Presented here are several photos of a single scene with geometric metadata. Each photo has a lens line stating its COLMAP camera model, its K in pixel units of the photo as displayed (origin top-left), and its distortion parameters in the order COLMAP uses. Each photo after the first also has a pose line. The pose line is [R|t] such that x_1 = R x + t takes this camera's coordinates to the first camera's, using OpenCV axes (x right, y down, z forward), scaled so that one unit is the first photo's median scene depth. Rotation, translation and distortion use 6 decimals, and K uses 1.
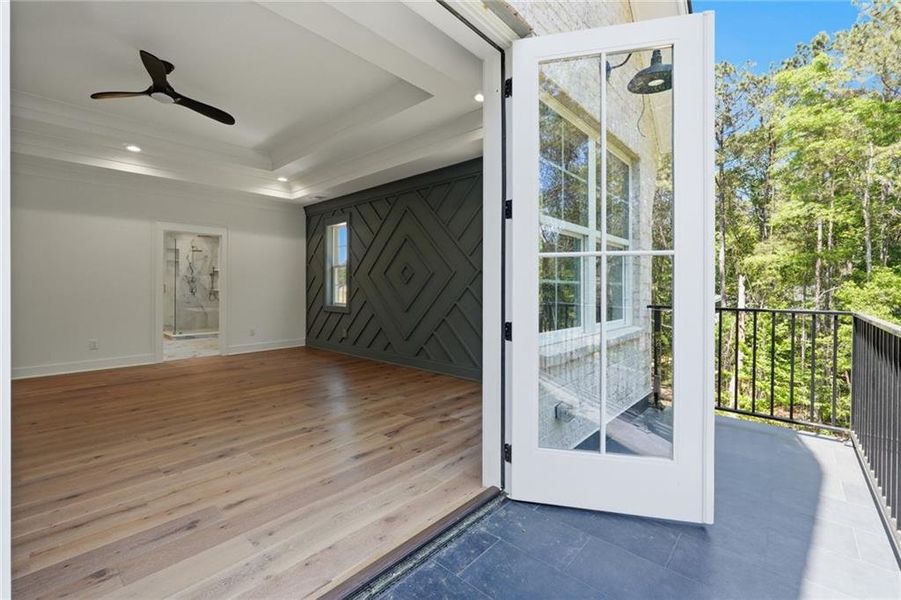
lens RADIAL K [[378.9, 0, 451.5], [0, 378.9, 294.6], [0, 0, 1]] dist [-0.020538, 0.006643]
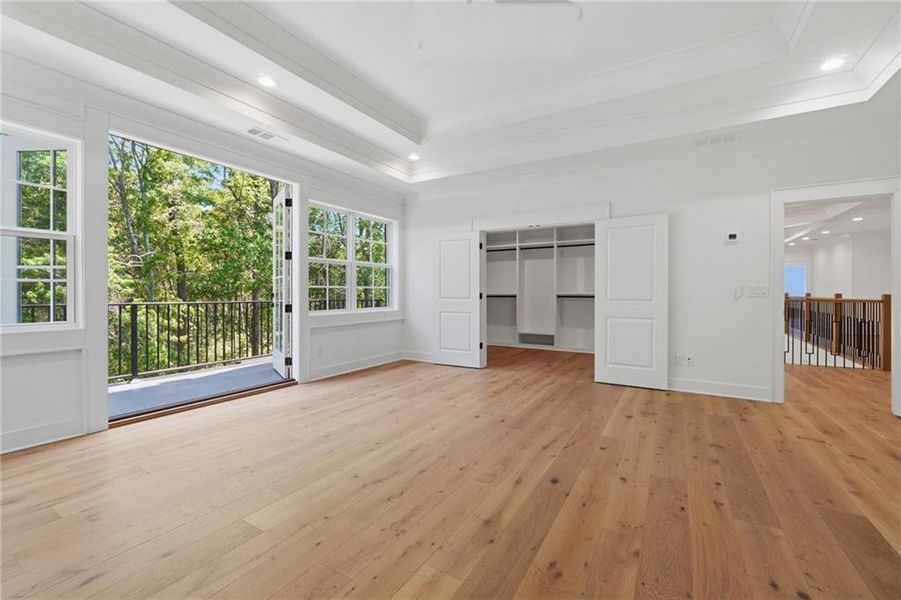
lens RADIAL K [[378.9, 0, 451.5], [0, 378.9, 294.6], [0, 0, 1]] dist [-0.020538, 0.006643]
pose [[-0.984896, -0.003367, -0.173117, -0.785796], [-0.005313, 0.999928, 0.010776, -0.008703], [0.173068, 0.011533, -0.984842, 2.174629]]
